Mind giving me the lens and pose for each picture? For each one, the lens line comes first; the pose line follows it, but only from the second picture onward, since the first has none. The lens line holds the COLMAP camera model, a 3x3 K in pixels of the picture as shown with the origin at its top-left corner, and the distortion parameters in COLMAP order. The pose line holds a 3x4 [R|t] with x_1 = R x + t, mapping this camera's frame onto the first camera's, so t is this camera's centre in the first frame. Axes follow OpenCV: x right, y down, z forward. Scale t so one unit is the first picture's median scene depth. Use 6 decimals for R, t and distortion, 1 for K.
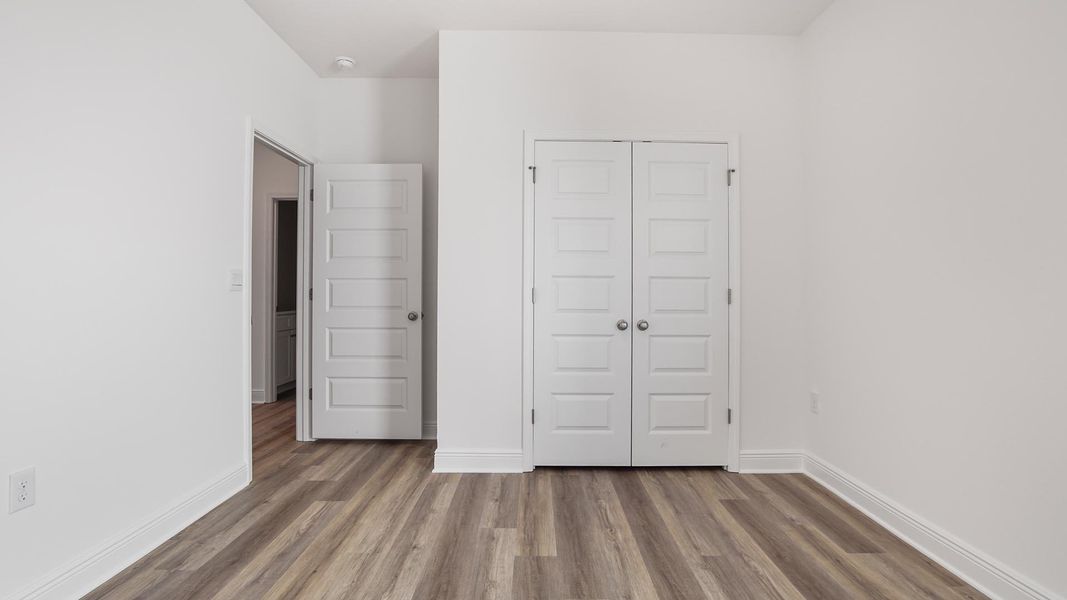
lens RADIAL K [[517.8, 0, 536.2], [0, 517.8, 297.5], [0, 0, 1]] dist [0.005570, -0.000036]
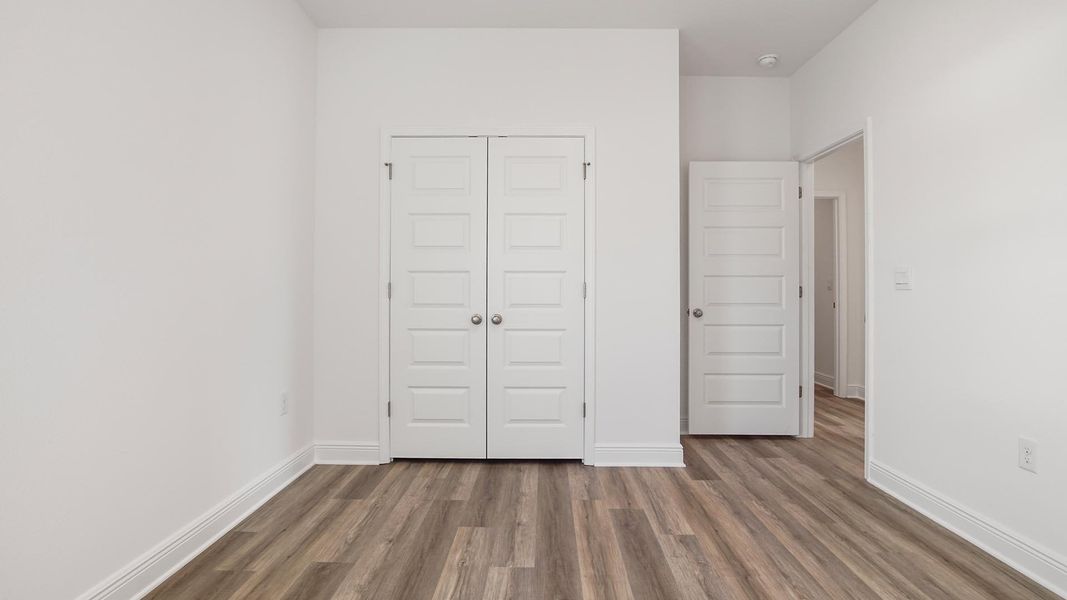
lens RADIAL K [[517.8, 0, 534.2], [0, 517.8, 296.8], [0, 0, 1]] dist [0.005570, -0.000036]
pose [[0.999135, -0.005571, -0.041198, 0.317447], [0.005961, 0.999939, 0.009346, 0.000332], [0.041143, -0.009583, 0.999107, -0.003451]]
